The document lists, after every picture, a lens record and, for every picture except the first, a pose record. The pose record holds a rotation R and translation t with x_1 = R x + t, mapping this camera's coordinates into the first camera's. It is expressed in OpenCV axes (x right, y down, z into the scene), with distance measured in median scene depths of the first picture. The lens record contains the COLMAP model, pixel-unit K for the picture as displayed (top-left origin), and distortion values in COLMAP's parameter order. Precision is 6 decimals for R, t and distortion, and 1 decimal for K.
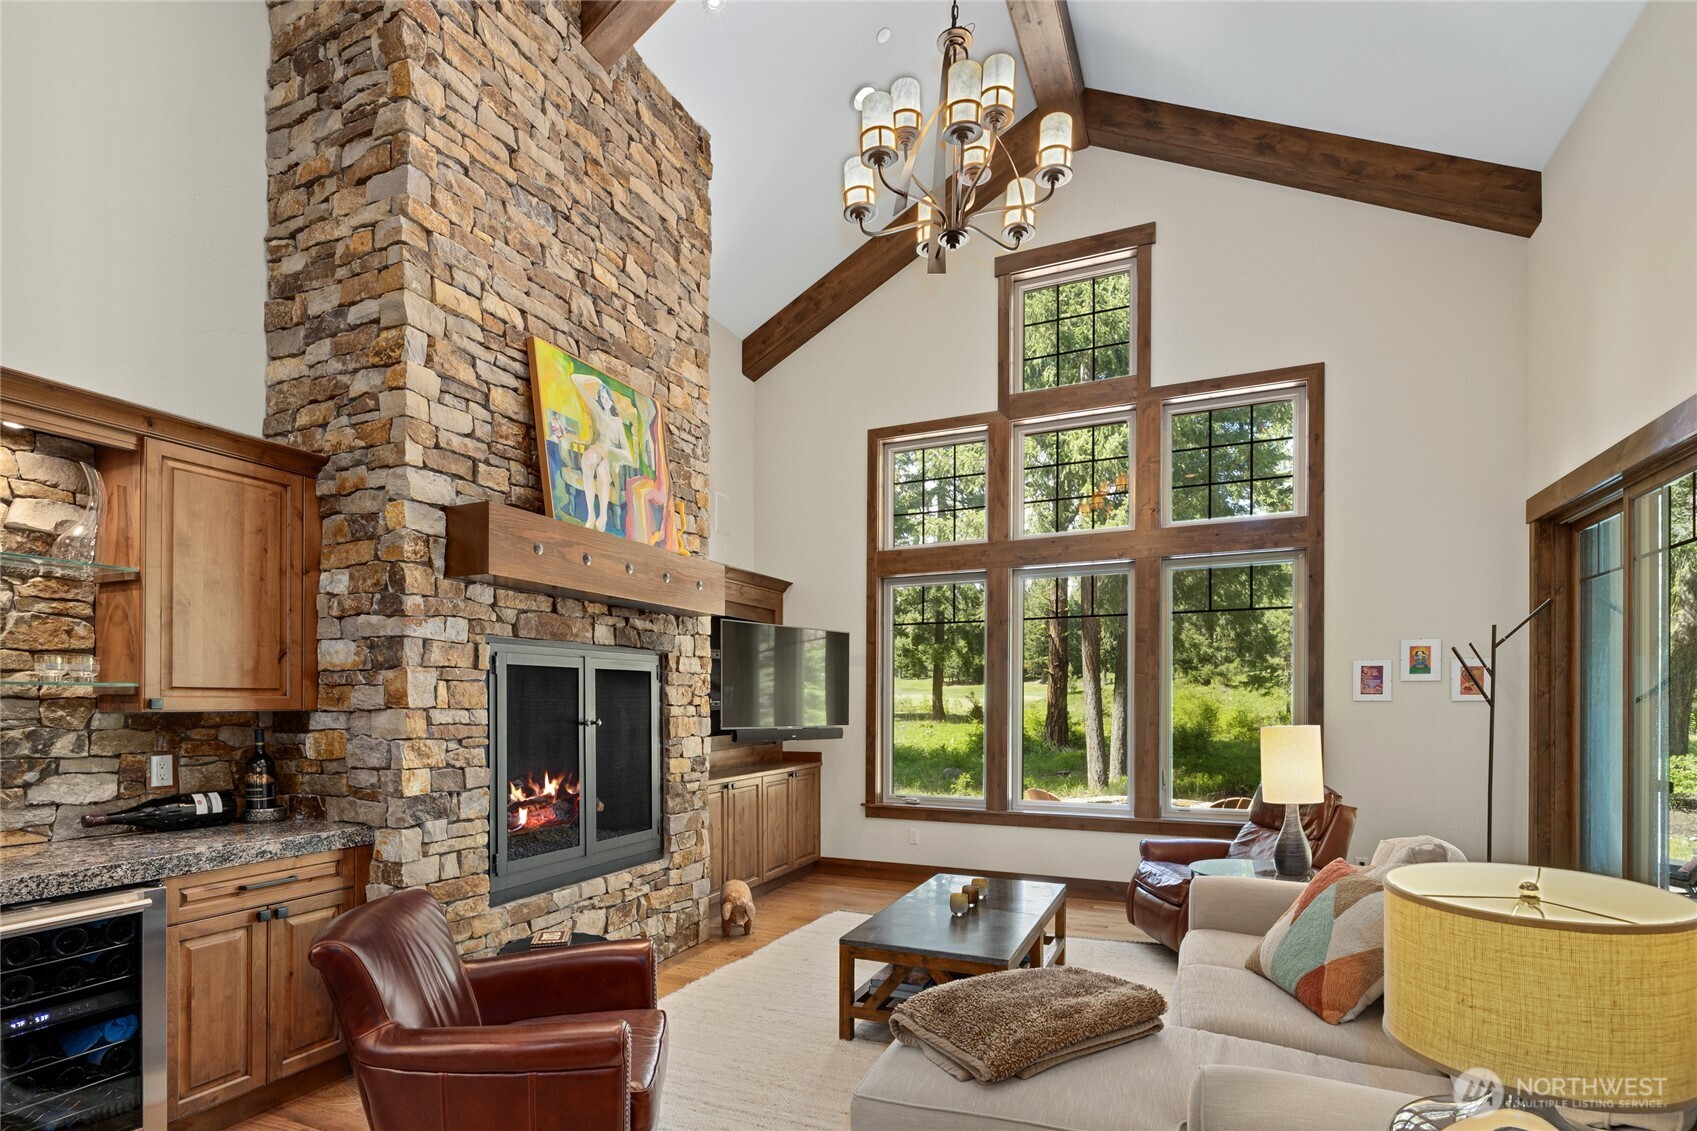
lens RADIAL K [[830.3, 0, 841.6], [0, 830.3, 704.0], [0, 0, 1]] dist [0.001654, 0.000534]
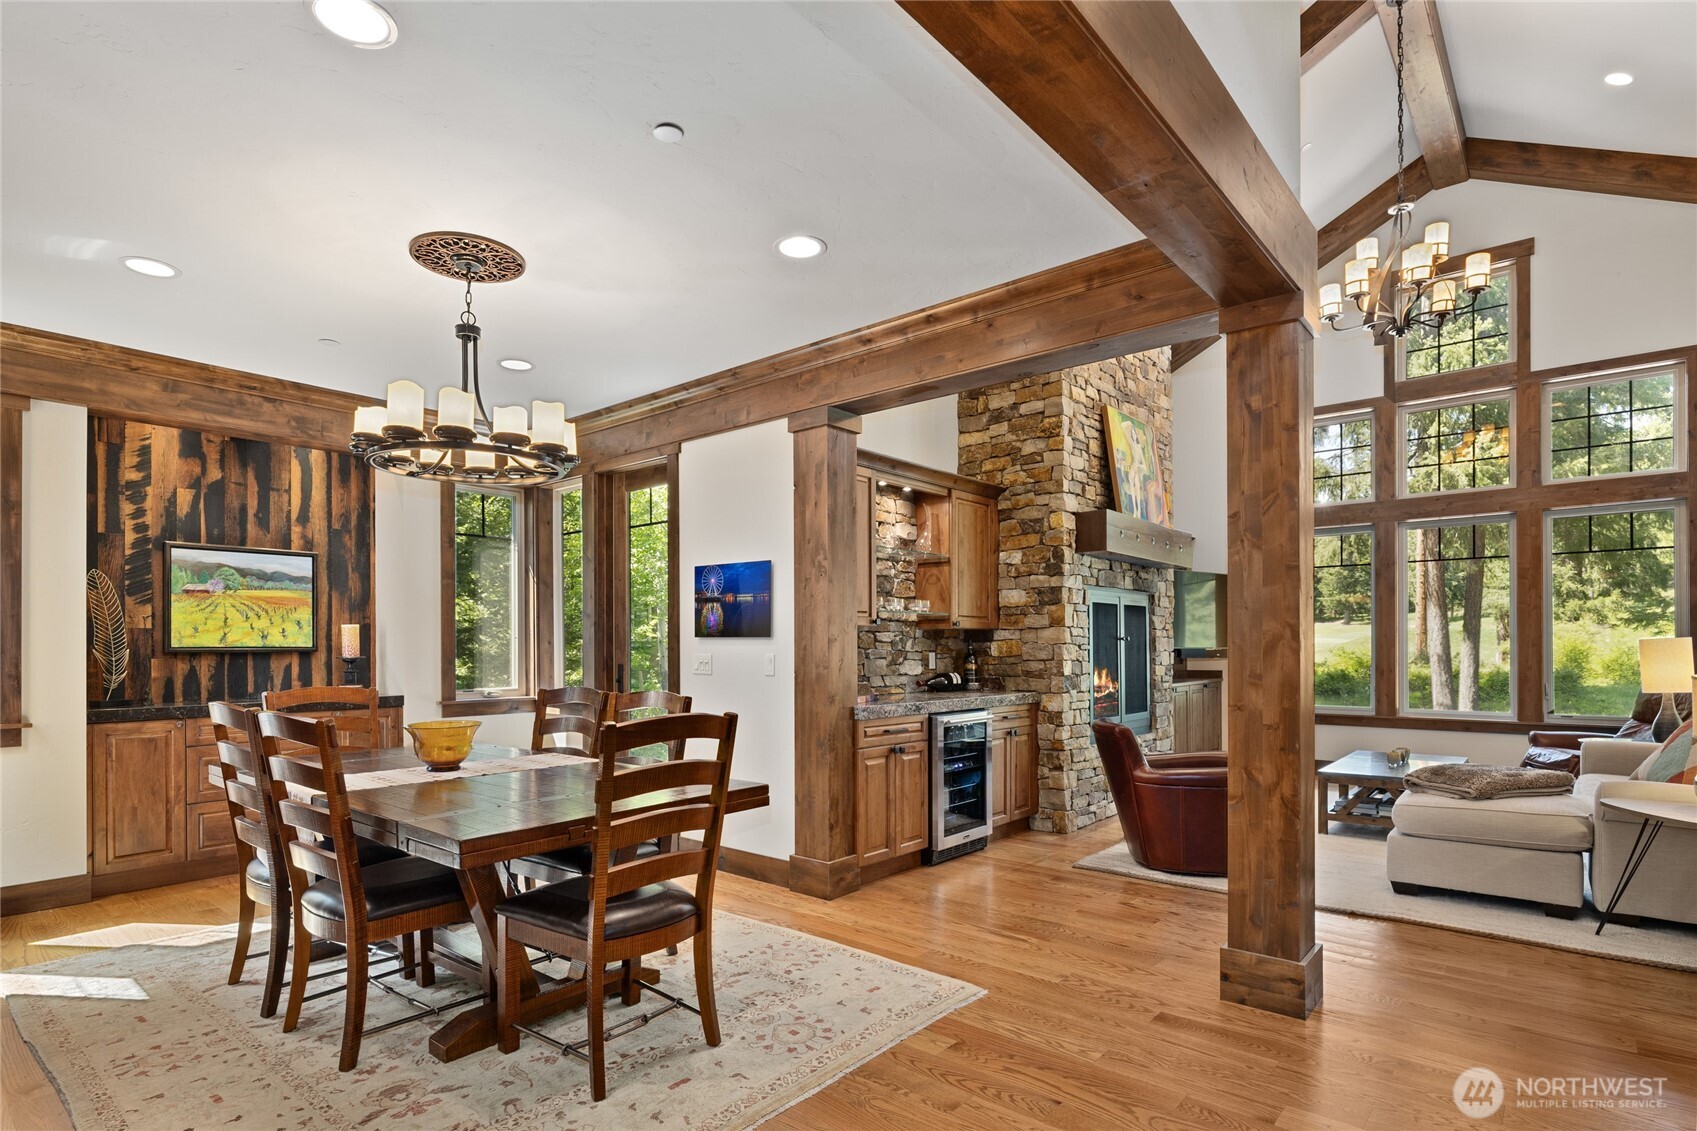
lens RADIAL K [[850.5, 0, 865.8], [0, 850.5, 639.0], [0, 0, 1]] dist [0.001593, 0.002323]
pose [[0.961833, -0.003885, -0.273609, -0.404098], [0.000931, 0.999940, -0.010928, 0.048882], [0.273635, 0.010256, 0.961779, -0.839317]]
